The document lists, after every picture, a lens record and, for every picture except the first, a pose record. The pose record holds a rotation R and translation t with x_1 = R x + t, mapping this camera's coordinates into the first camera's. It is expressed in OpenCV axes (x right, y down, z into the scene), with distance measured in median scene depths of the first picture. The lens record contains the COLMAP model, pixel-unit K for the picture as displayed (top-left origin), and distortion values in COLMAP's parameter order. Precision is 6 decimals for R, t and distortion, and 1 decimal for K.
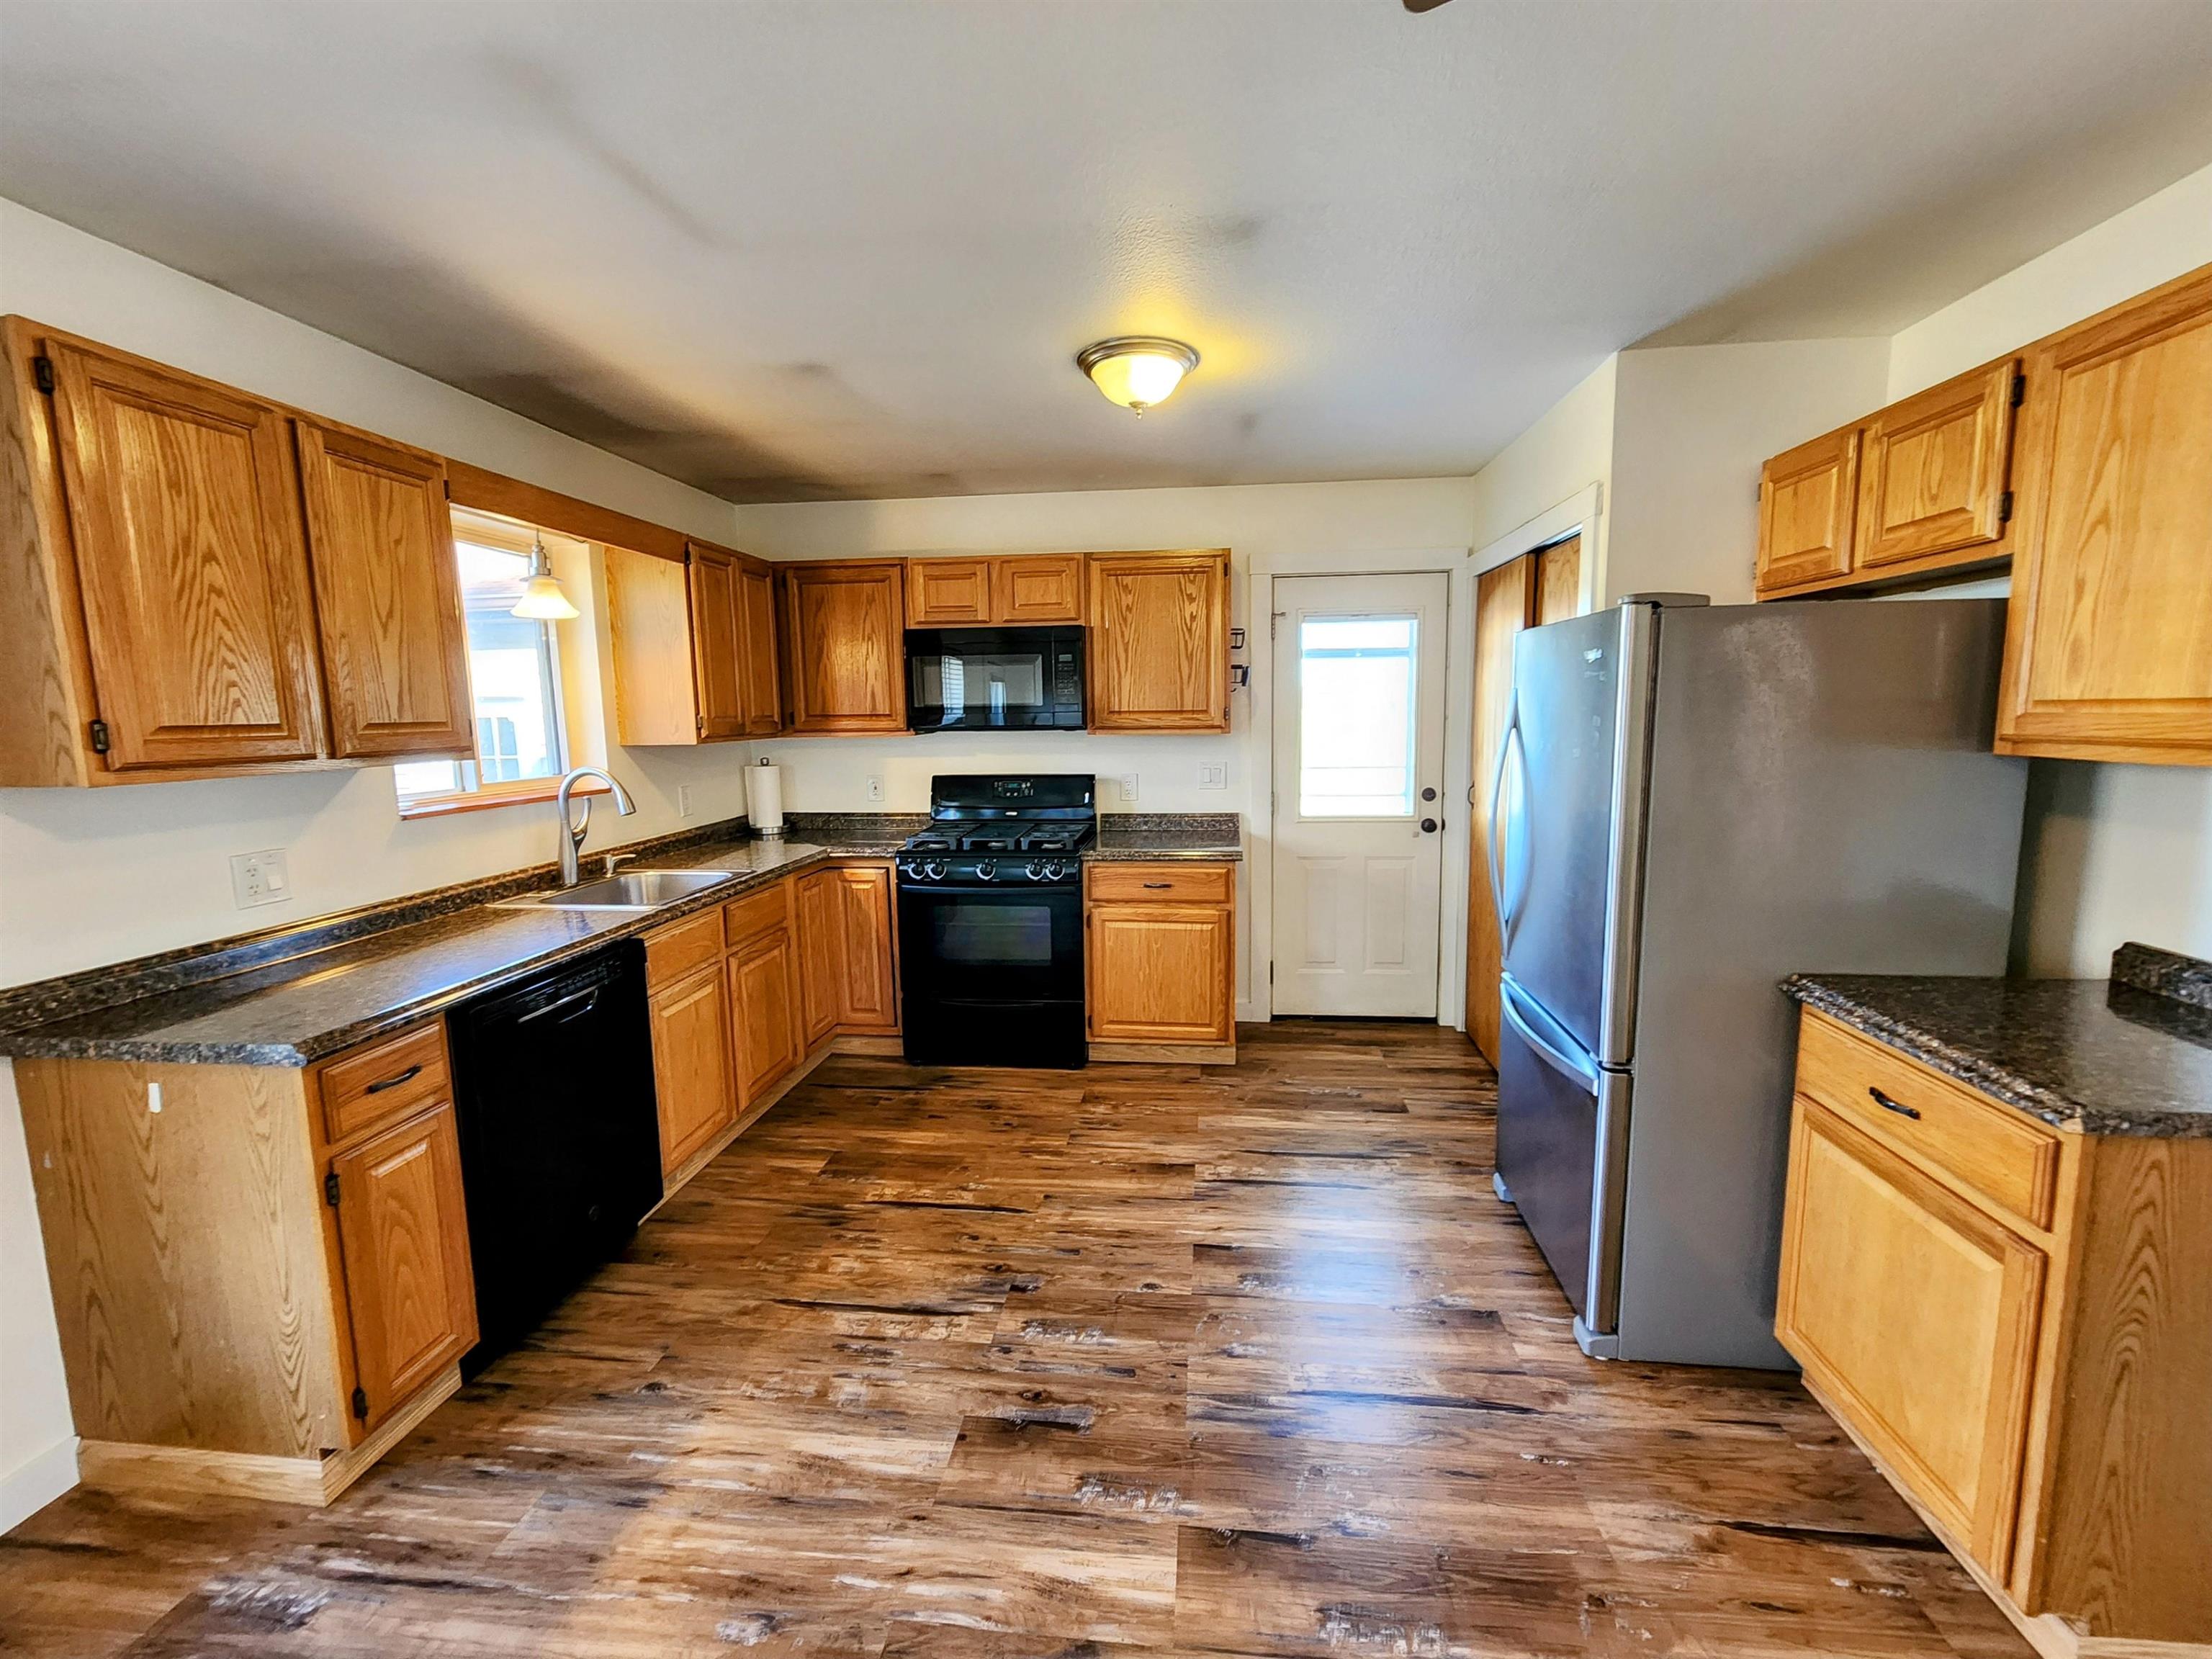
lens RADIAL K [[915.5, 0, 1106.0], [0, 915.5, 829.5], [0, 0, 1]] dist [-0.001110, -0.000245]
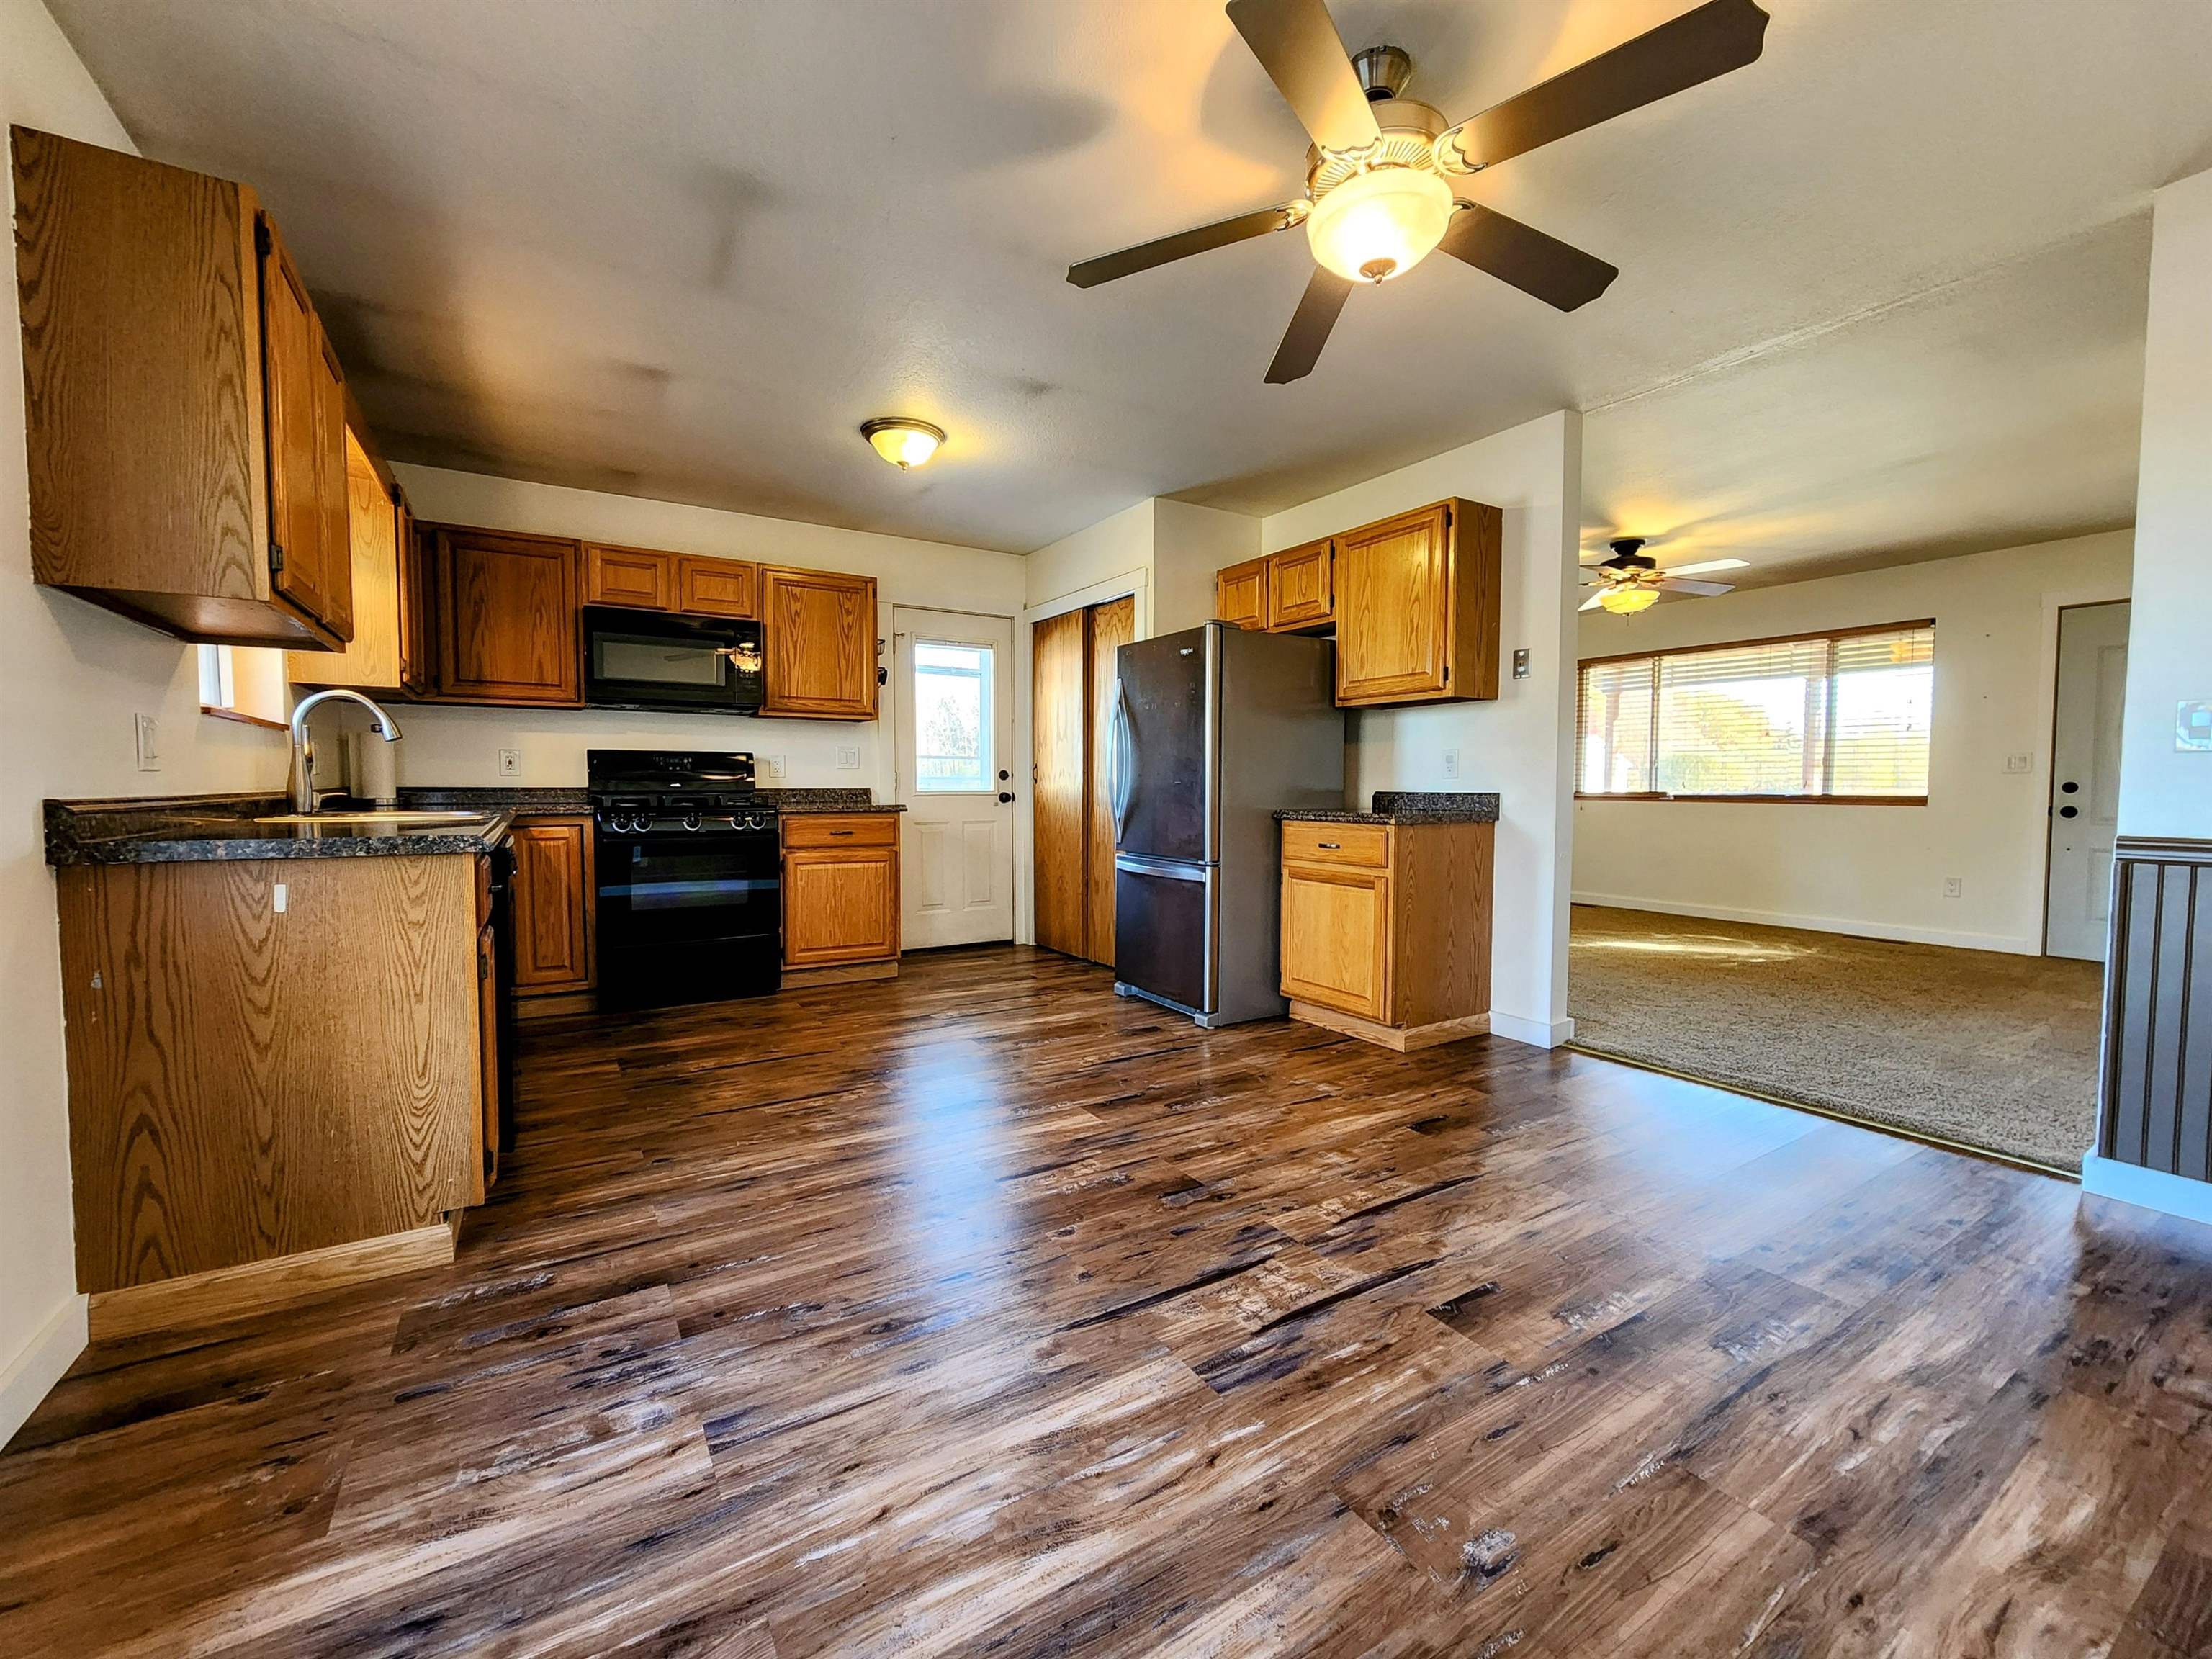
lens RADIAL K [[915.5, 0, 1106.0], [0, 915.5, 829.5], [0, 0, 1]] dist [-0.001110, -0.000245]
pose [[0.788055, -0.013830, 0.615450, -0.664916], [0.064968, 0.996033, -0.060806, 0.242084], [-0.612167, 0.087903, 0.785827, -0.313890]]
